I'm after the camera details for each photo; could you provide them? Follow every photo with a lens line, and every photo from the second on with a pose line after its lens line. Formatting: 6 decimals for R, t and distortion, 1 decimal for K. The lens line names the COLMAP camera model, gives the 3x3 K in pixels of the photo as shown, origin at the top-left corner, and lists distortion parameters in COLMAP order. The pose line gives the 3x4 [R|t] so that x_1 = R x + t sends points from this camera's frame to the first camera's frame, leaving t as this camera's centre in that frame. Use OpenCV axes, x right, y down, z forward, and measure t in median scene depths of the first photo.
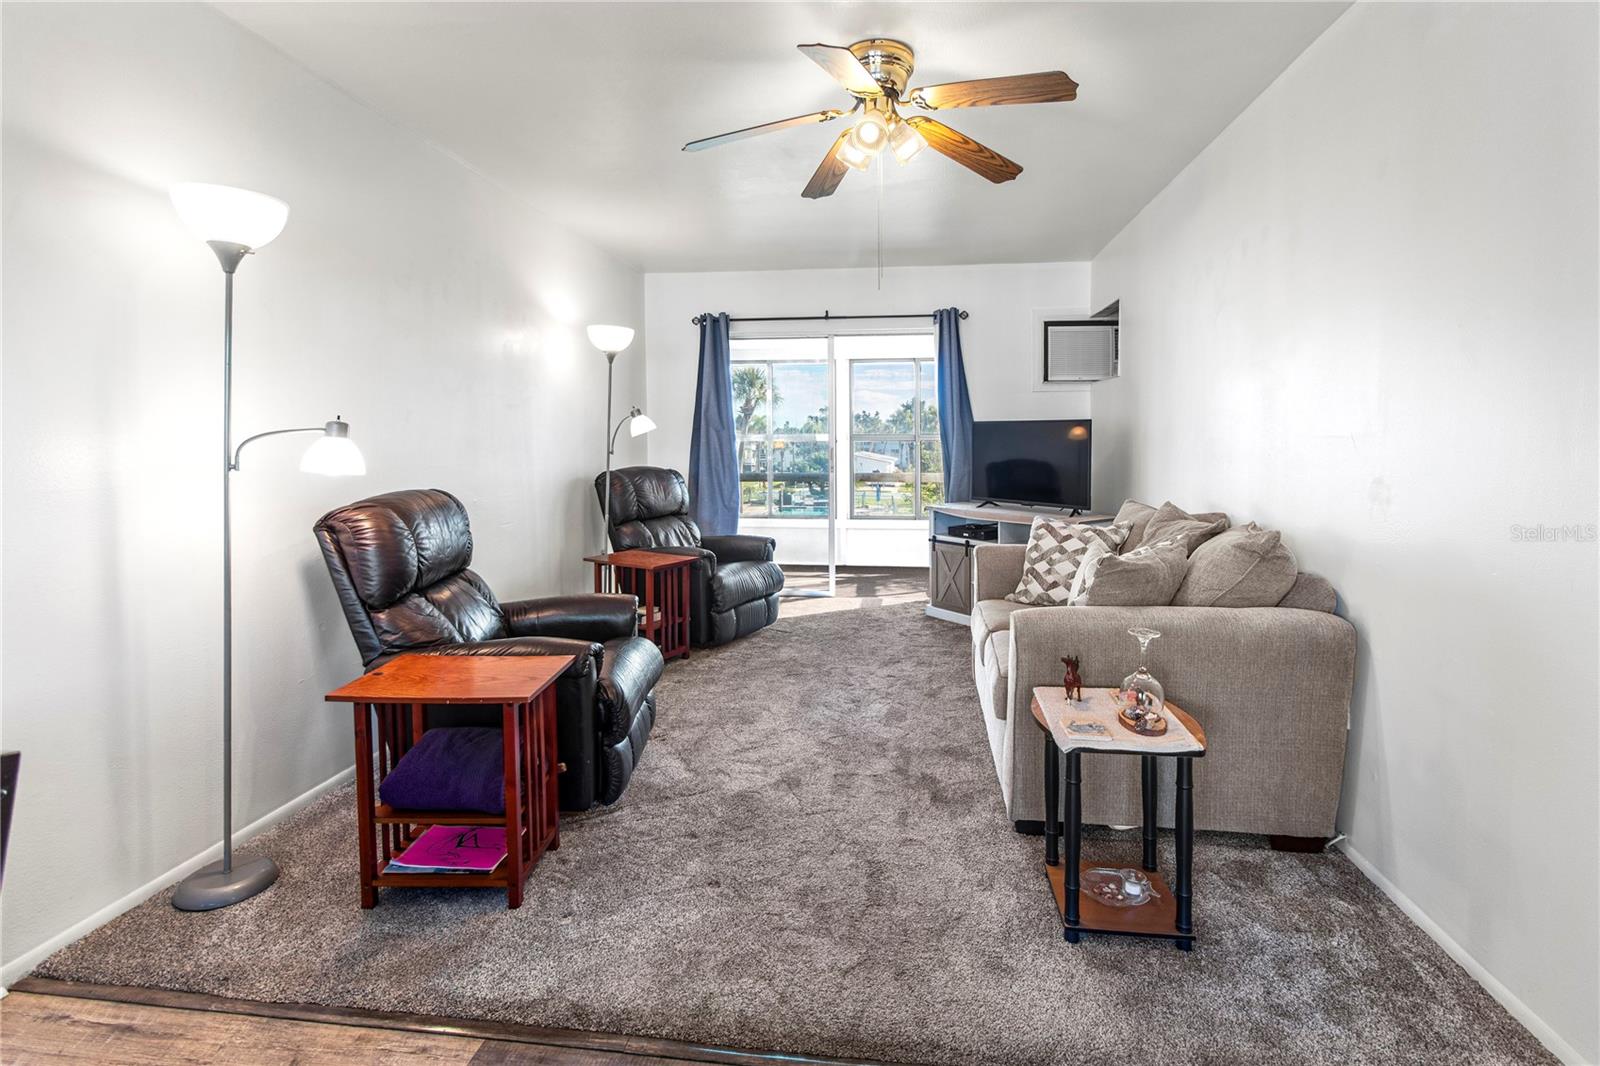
lens RADIAL K [[765.0, 0, 809.7], [0, 765.0, 467.3], [0, 0, 1]] dist [0.001306, -0.001019]
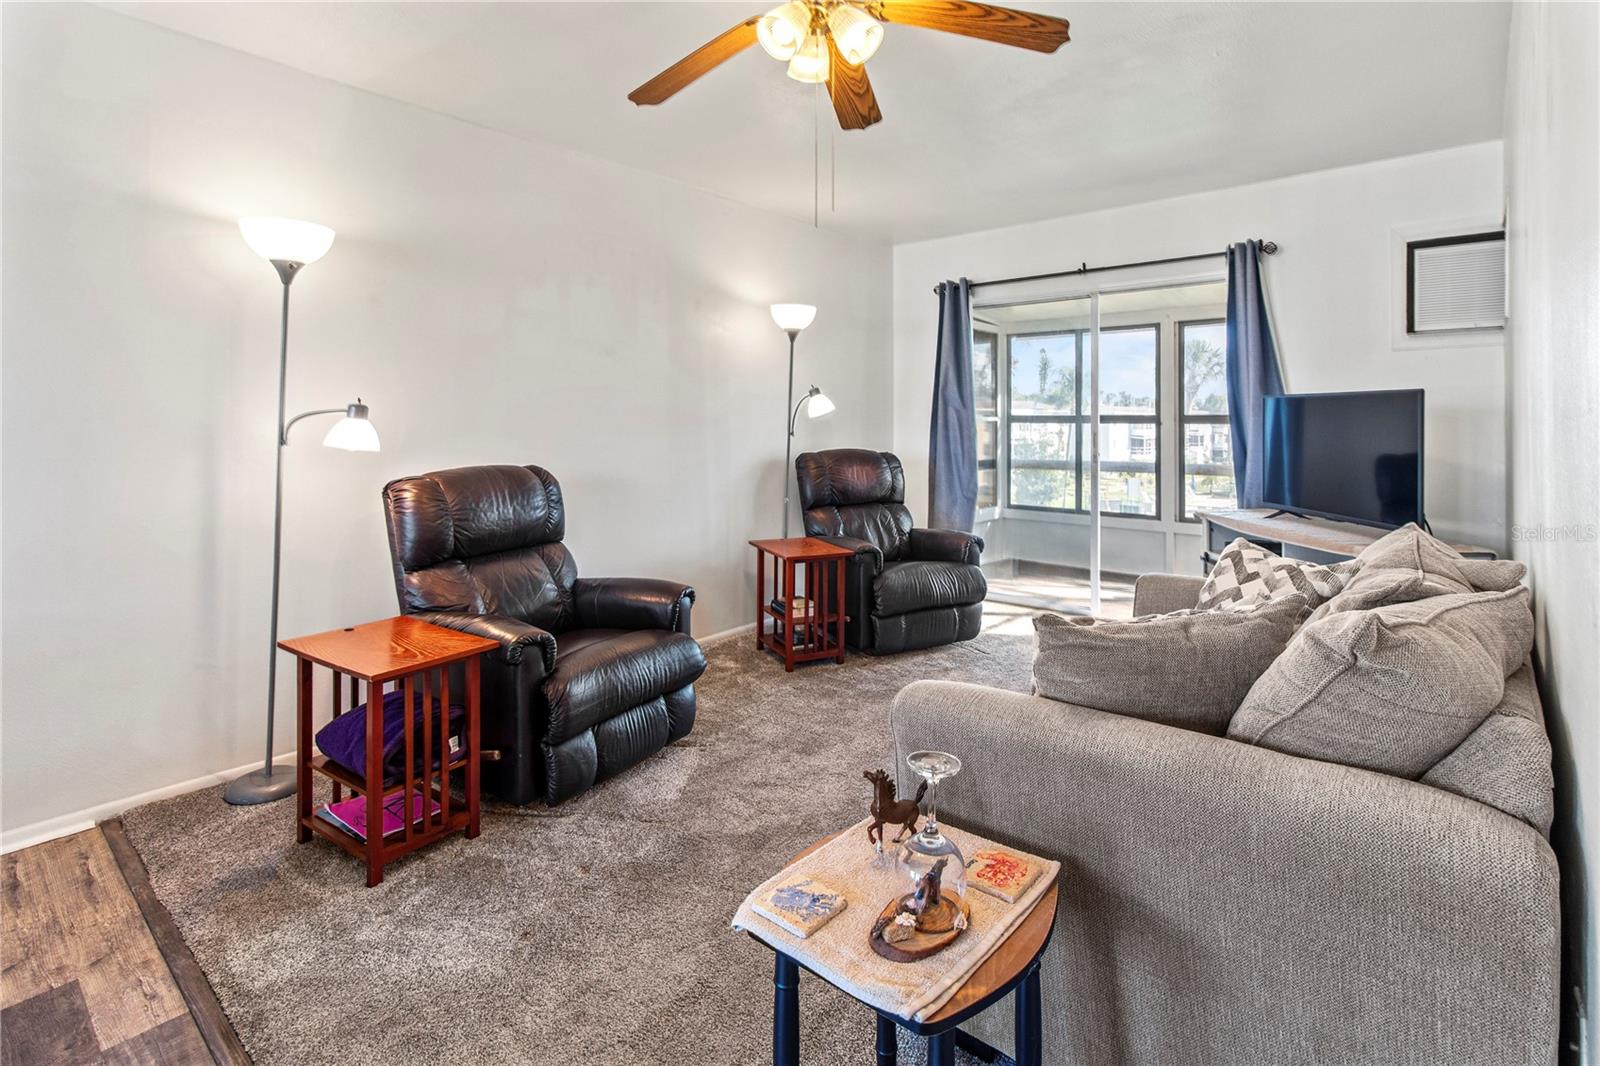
lens RADIAL K [[765.0, 0, 814.2], [0, 765.0, 425.7], [0, 0, 1]] dist [0.001306, -0.001019]
pose [[0.834957, 0.006640, -0.550275, 0.298120], [-0.022784, 0.999487, -0.022510, -0.008796], [0.549843, 0.031332, 0.834680, 0.212941]]
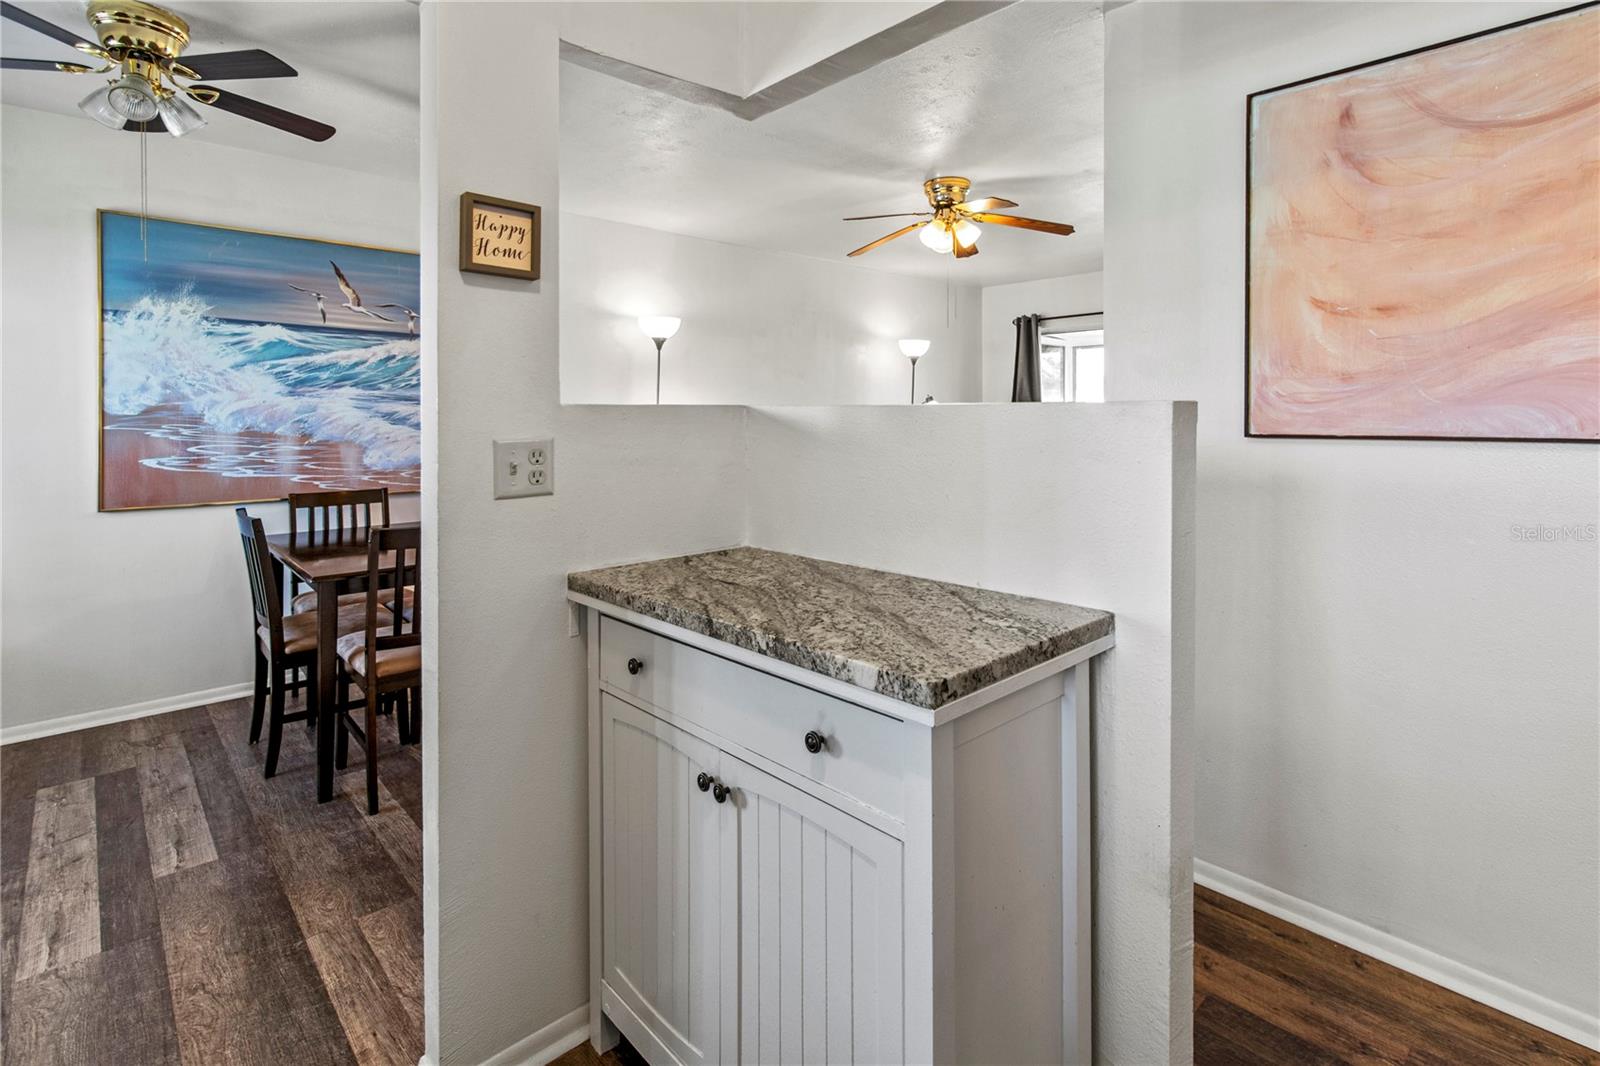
lens RADIAL K [[765.0, 0, 811.1], [0, 765.0, 425.5], [0, 0, 1]] dist [0.001306, -0.001019]
pose [[0.769638, 0.017928, -0.638229, 0.517017], [-0.025174, 0.999681, -0.002275, -0.014244], [0.637984, 0.017817, 0.769843, -0.234006]]
